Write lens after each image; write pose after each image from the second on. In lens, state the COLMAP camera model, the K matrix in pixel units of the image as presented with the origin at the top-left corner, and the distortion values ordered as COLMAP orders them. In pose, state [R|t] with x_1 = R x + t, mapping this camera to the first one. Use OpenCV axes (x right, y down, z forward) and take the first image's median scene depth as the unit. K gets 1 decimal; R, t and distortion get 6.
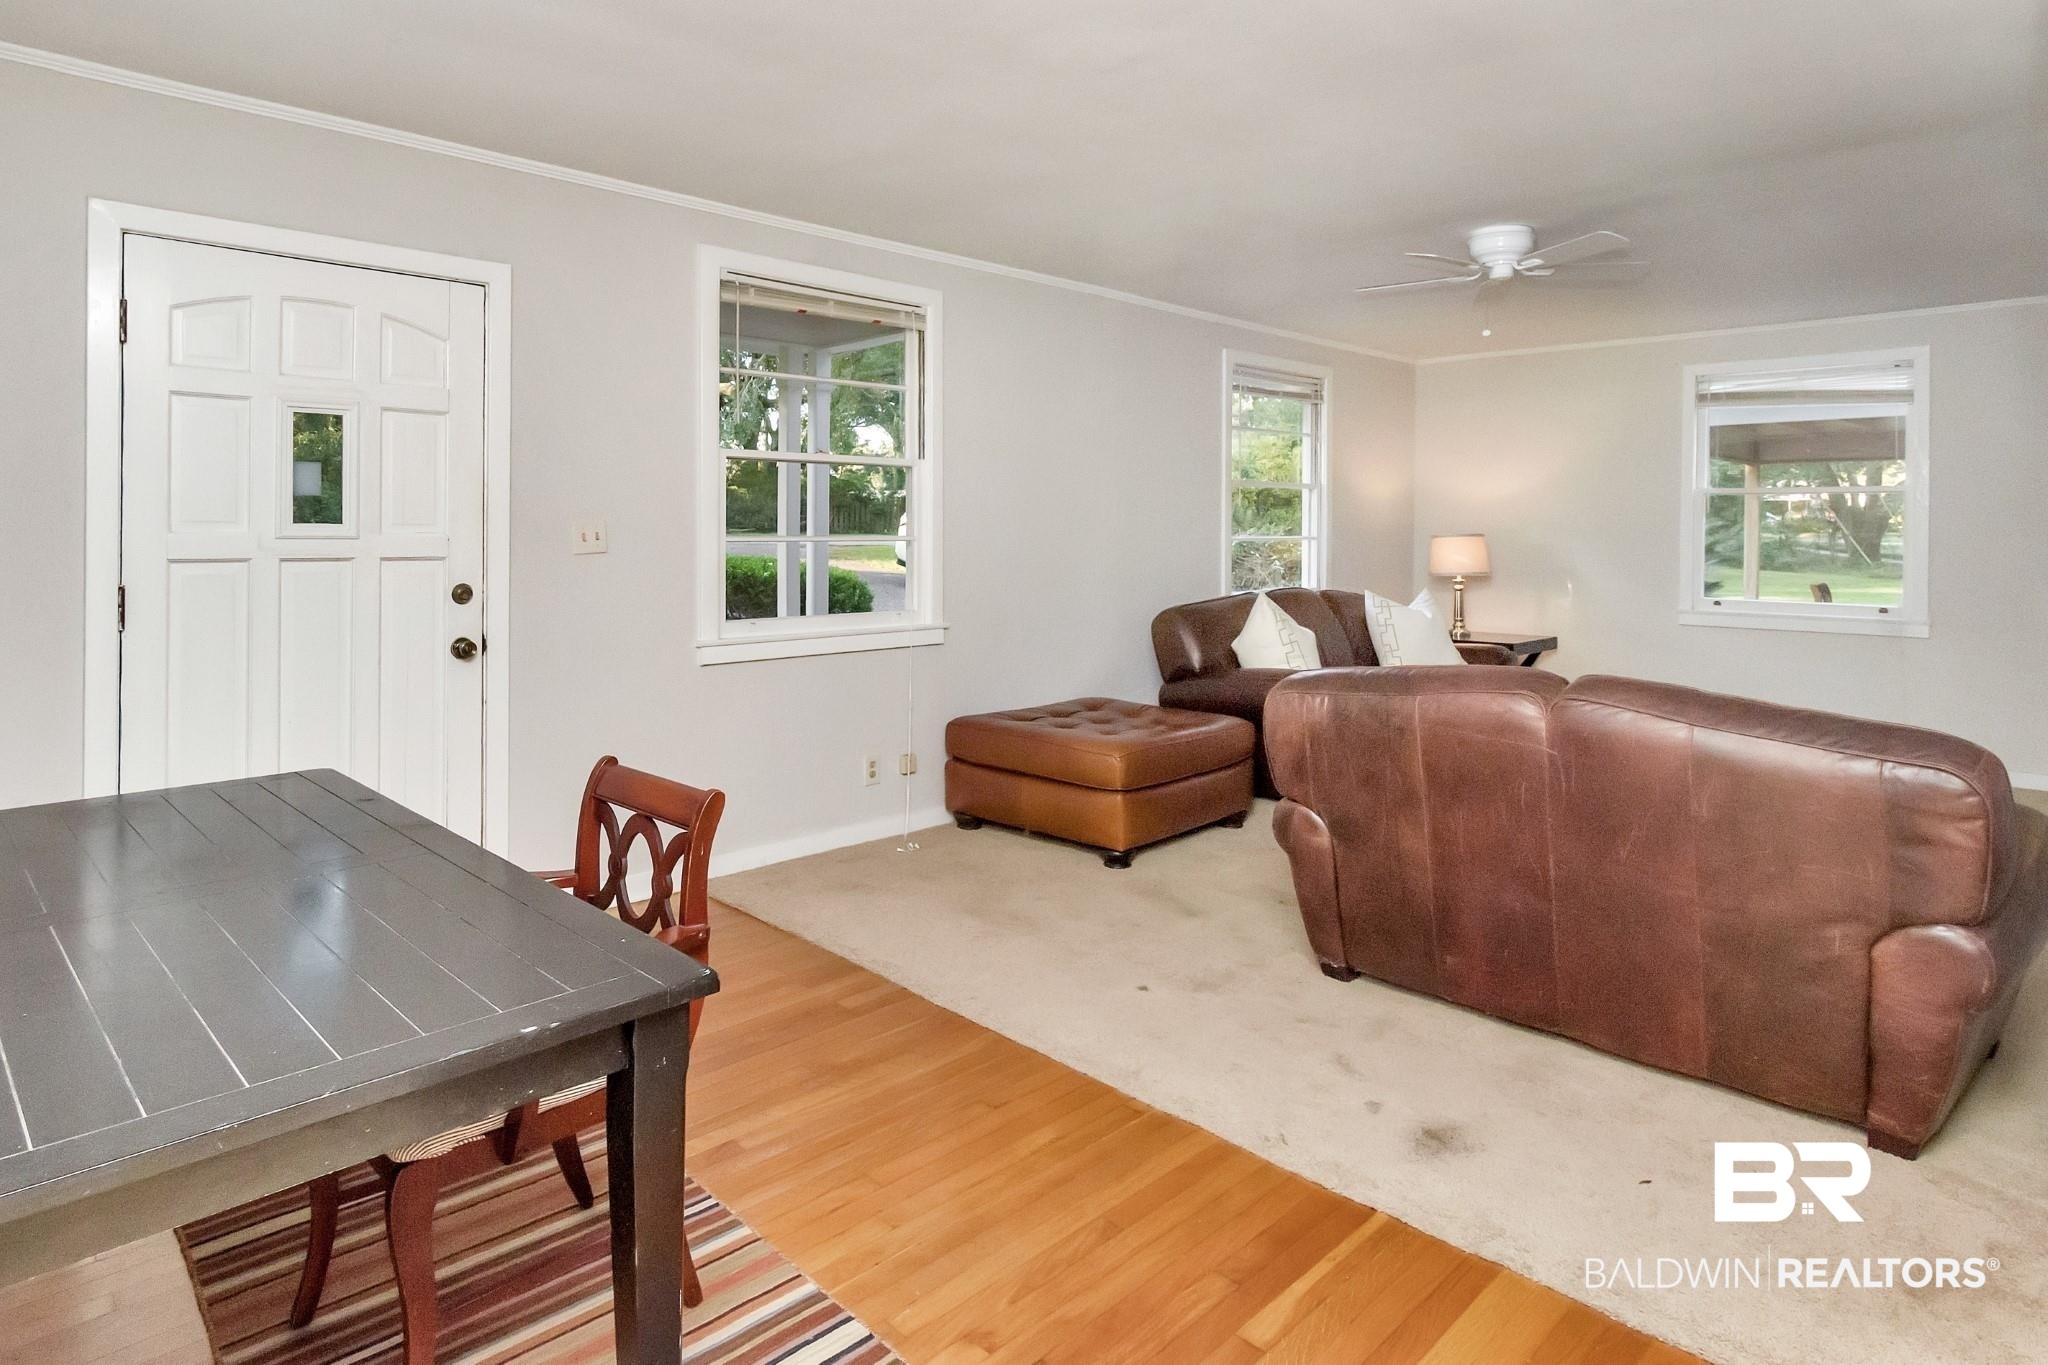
lens RADIAL K [[1154.1, 0, 962.2], [0, 1154.1, 549.5], [0, 0, 1]] dist [0.002772, -0.002219]
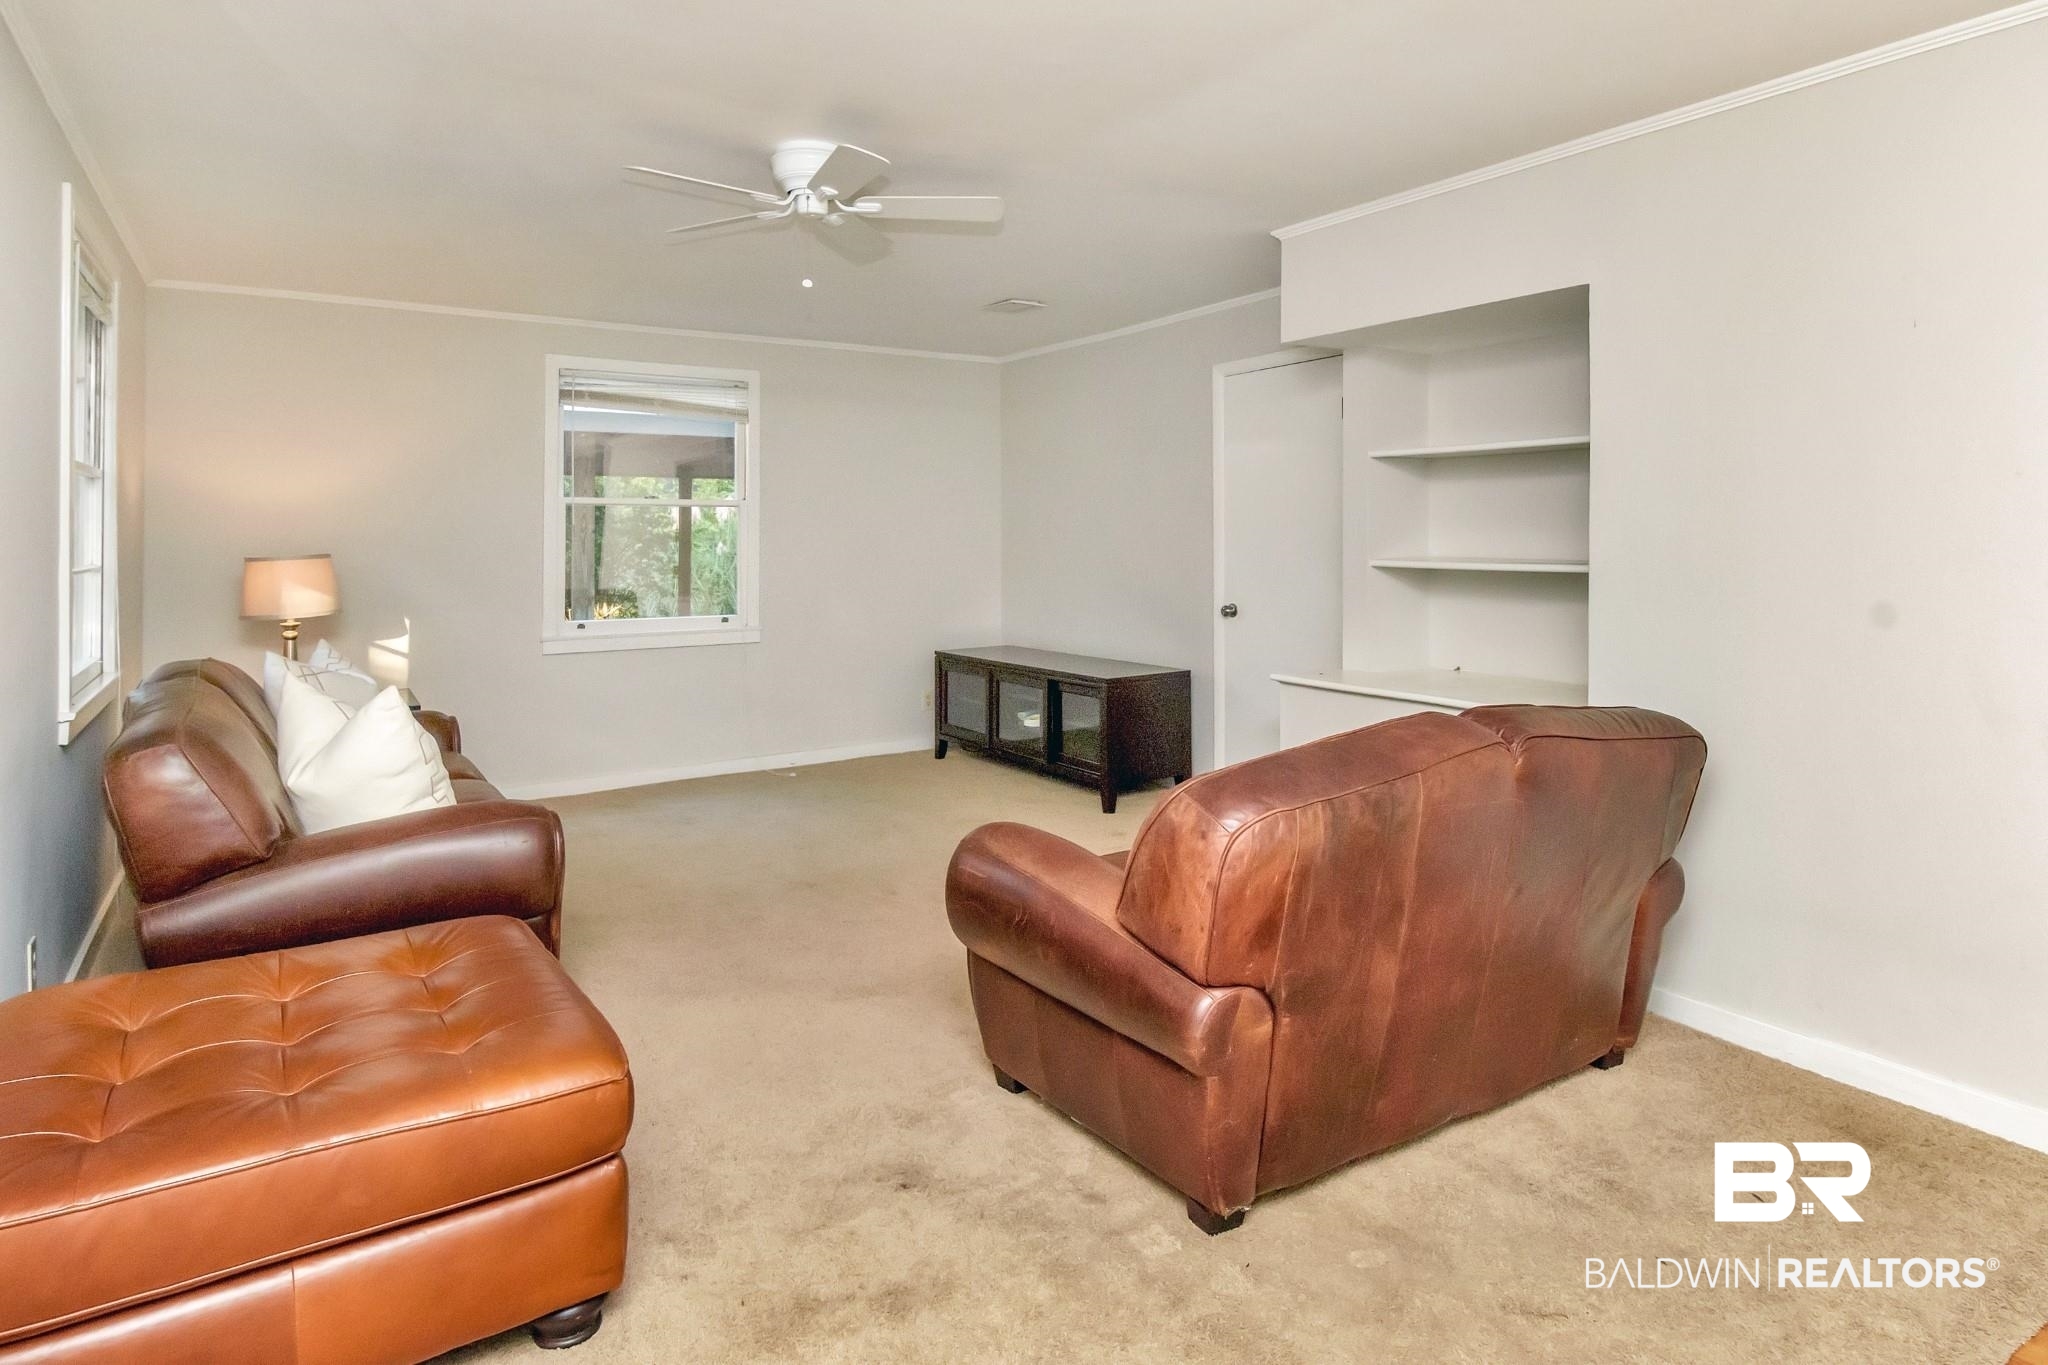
lens RADIAL K [[1180.9, 0, 1028.6], [0, 1180.9, 541.4], [0, 0, 1]] dist [-0.001050, -0.000480]
pose [[0.179640, -0.011752, 0.983662, -0.261159], [0.026562, 0.999622, 0.007092, -0.023020], [-0.983374, 0.024854, 0.179884, 0.710917]]
